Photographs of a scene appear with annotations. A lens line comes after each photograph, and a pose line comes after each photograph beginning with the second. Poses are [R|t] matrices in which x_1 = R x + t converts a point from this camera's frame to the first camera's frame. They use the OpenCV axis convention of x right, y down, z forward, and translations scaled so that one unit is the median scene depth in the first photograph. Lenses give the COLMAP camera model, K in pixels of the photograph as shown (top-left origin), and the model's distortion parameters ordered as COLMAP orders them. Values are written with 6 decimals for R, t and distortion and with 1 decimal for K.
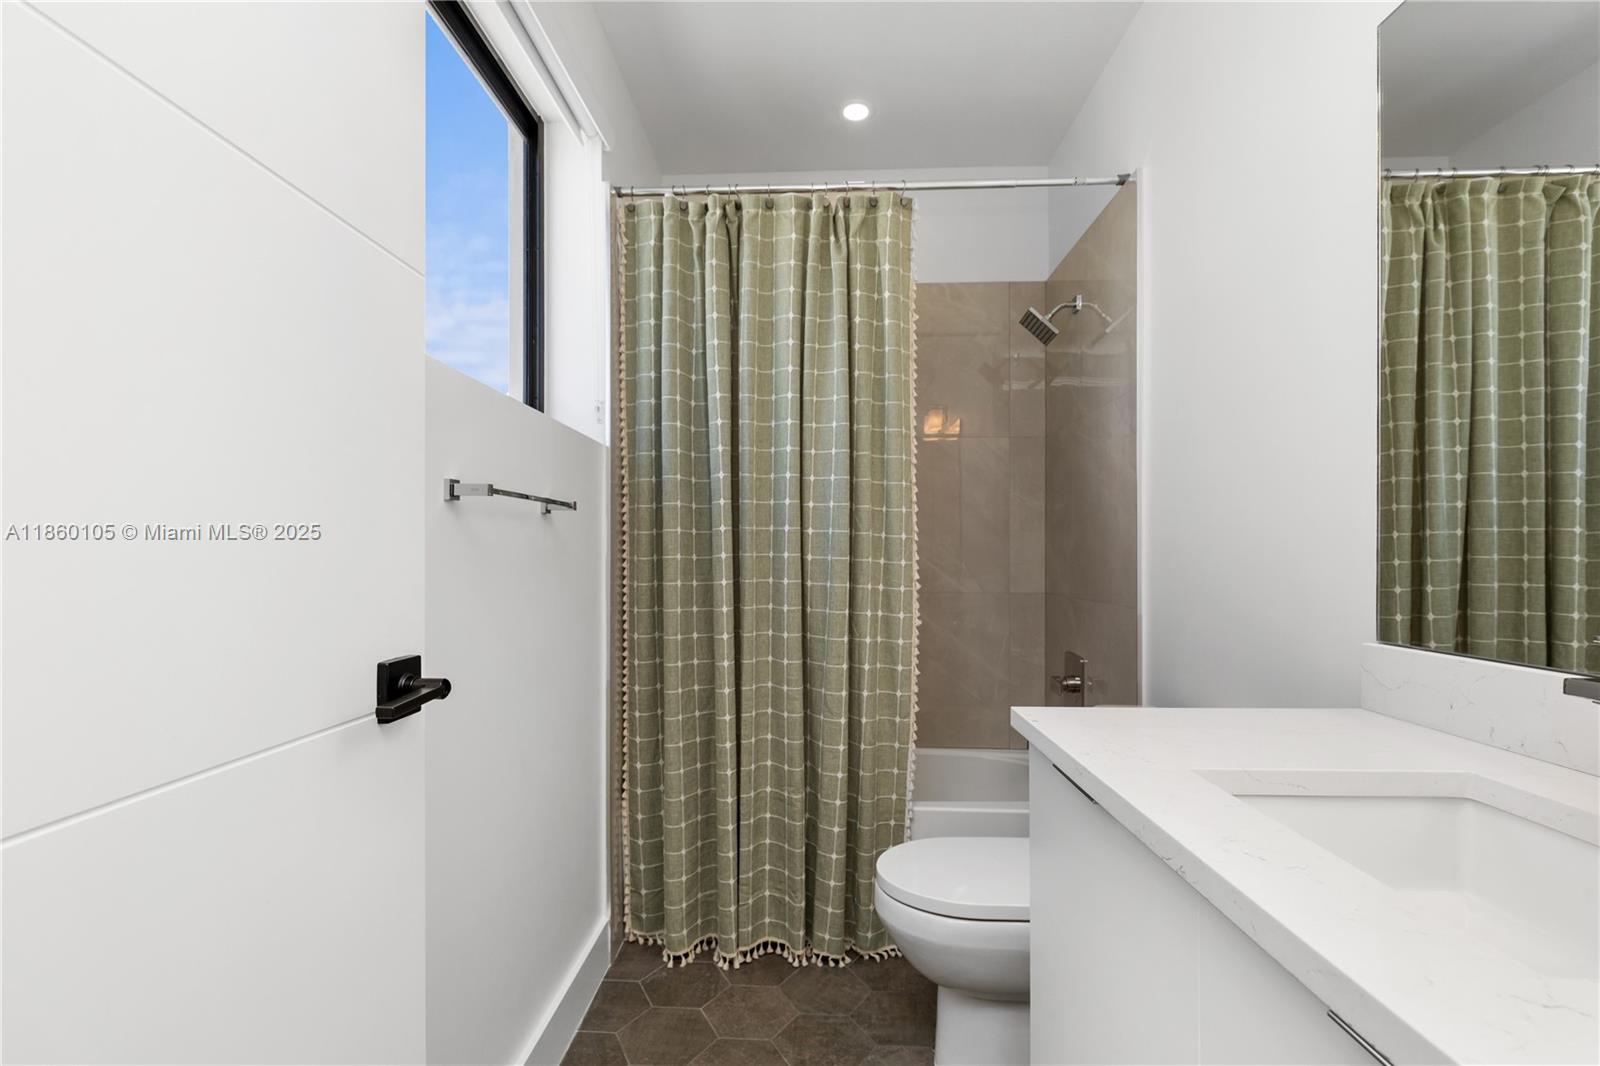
lens RADIAL K [[722.2, 0, 777.9], [0, 722.2, 561.3], [0, 0, 1]] dist [-0.005446, -0.000997]
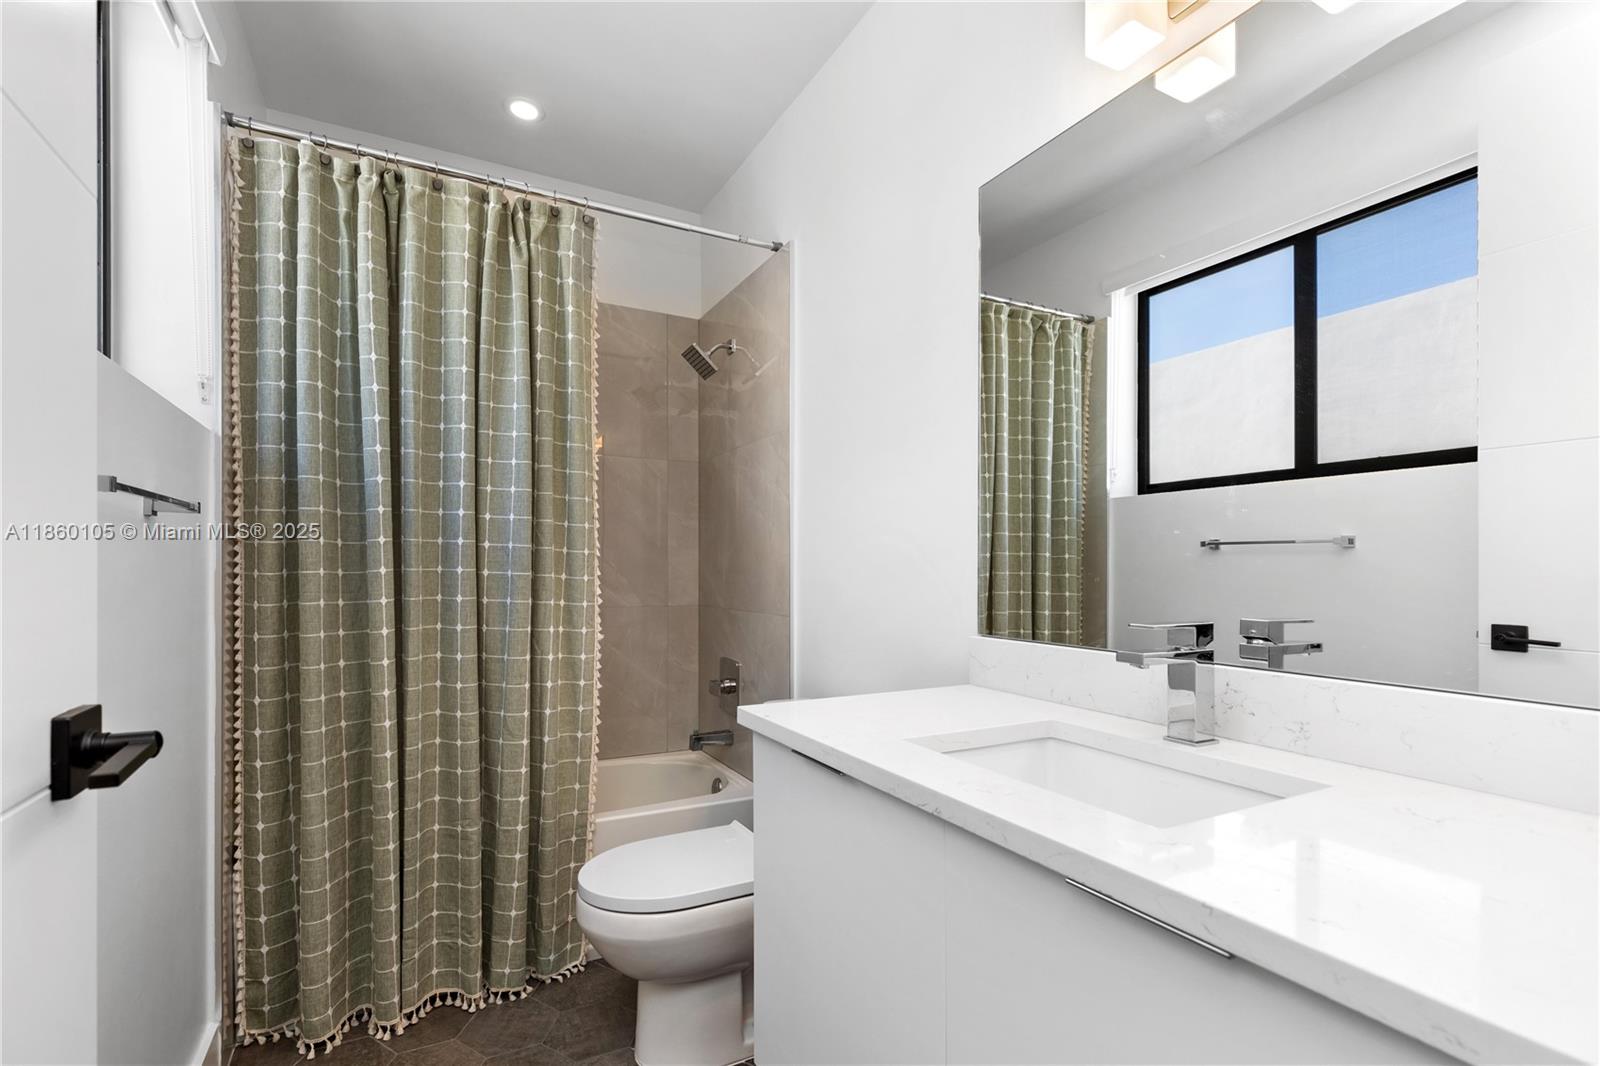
lens RADIAL K [[722.2, 0, 772.2], [0, 722.2, 575.2], [0, 0, 1]] dist [-0.005446, -0.000997]
pose [[0.864278, -0.000886, 0.503014, -0.106061], [0.001291, 0.999999, -0.000457, -0.001323], [-0.503013, 0.001044, 0.864278, 0.001173]]
